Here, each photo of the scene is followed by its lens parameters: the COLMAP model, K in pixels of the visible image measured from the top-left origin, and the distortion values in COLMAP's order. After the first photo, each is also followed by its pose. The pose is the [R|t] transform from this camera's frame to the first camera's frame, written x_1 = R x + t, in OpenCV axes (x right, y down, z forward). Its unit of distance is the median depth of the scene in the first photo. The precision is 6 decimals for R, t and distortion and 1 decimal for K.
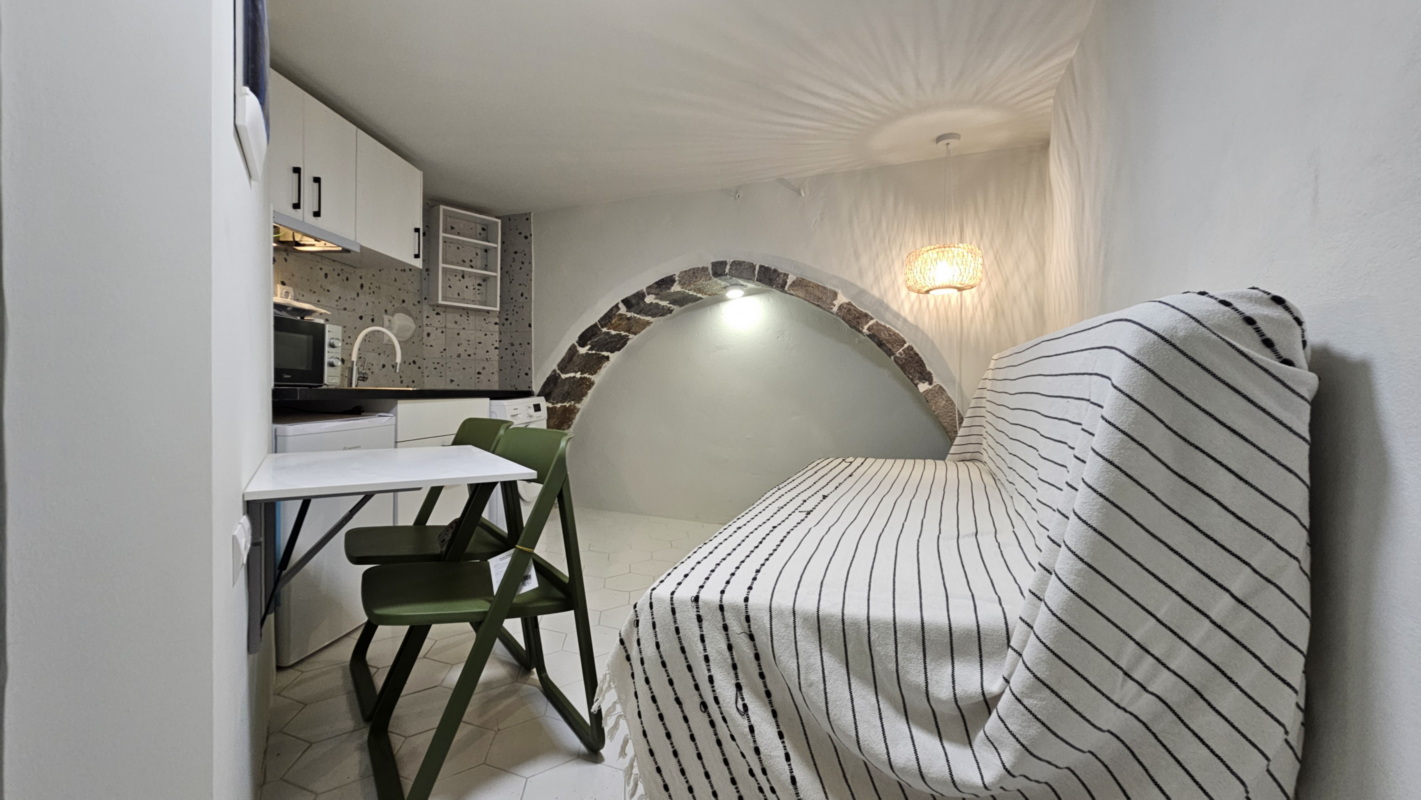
lens RADIAL K [[582.2, 0, 710.5], [0, 582.2, 400.0], [0, 0, 1]] dist [0.000805, -0.000487]
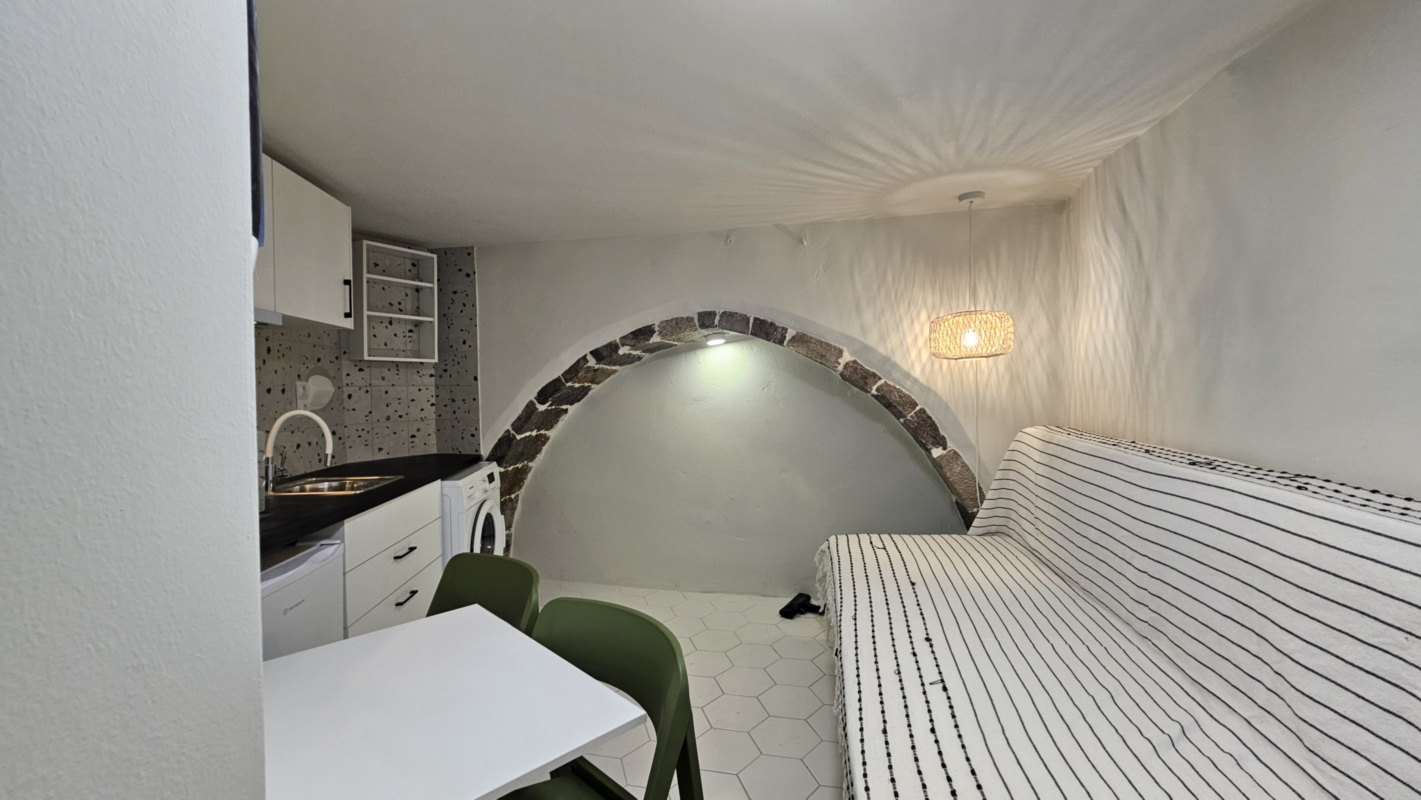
lens RADIAL K [[563.8, 0, 710.5], [0, 563.8, 400.0], [0, 0, 1]] dist [-0.015260, -0.000198]
pose [[0.982312, -0.028185, 0.185117, -0.134879], [0.026910, 0.999594, 0.009401, -0.102448], [-0.185307, -0.004253, 0.982672, 0.135398]]
